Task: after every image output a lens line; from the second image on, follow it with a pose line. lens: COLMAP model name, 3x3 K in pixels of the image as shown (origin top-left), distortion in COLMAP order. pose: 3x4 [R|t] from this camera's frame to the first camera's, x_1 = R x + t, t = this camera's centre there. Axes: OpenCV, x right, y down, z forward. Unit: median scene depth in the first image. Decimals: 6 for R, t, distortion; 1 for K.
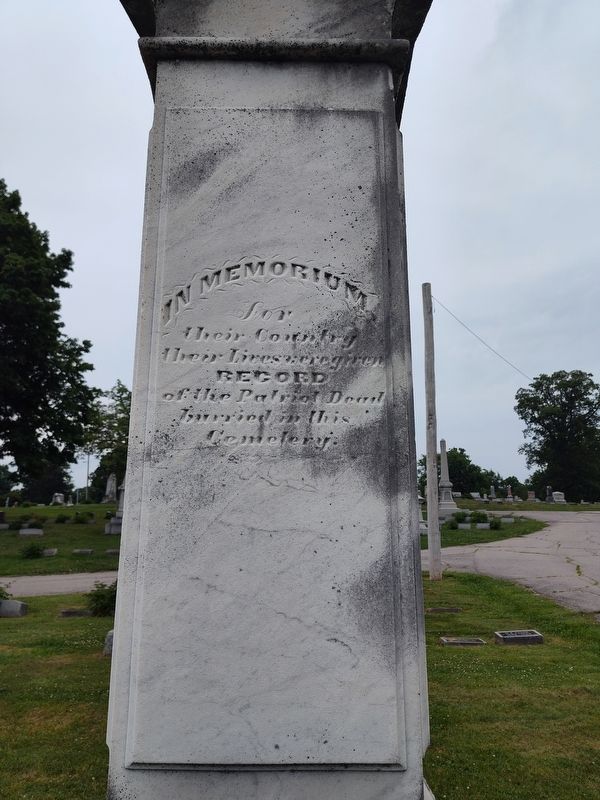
lens RADIAL K [[539.8, 0, 302.2], [0, 539.8, 398.4], [0, 0, 1]] dist [0.041492, -0.008313]
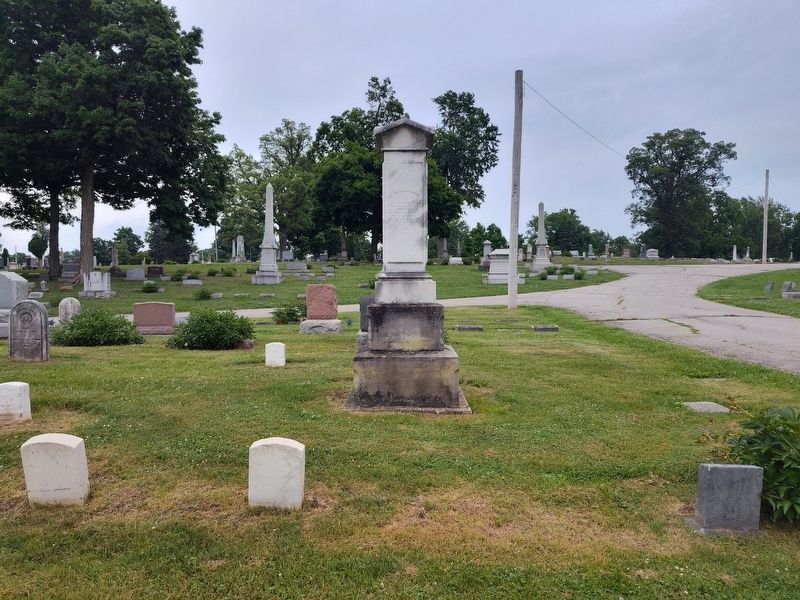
lens RADIAL K [[539.8, 0, 403.6], [0, 539.8, 297.5], [0, 0, 1]] dist [0.041492, -0.008313]
pose [[0.999739, -0.003897, -0.022519, 0.001228], [0.009390, 0.968384, 0.249286, -0.012442], [0.020836, -0.249432, 0.968168, -0.108261]]
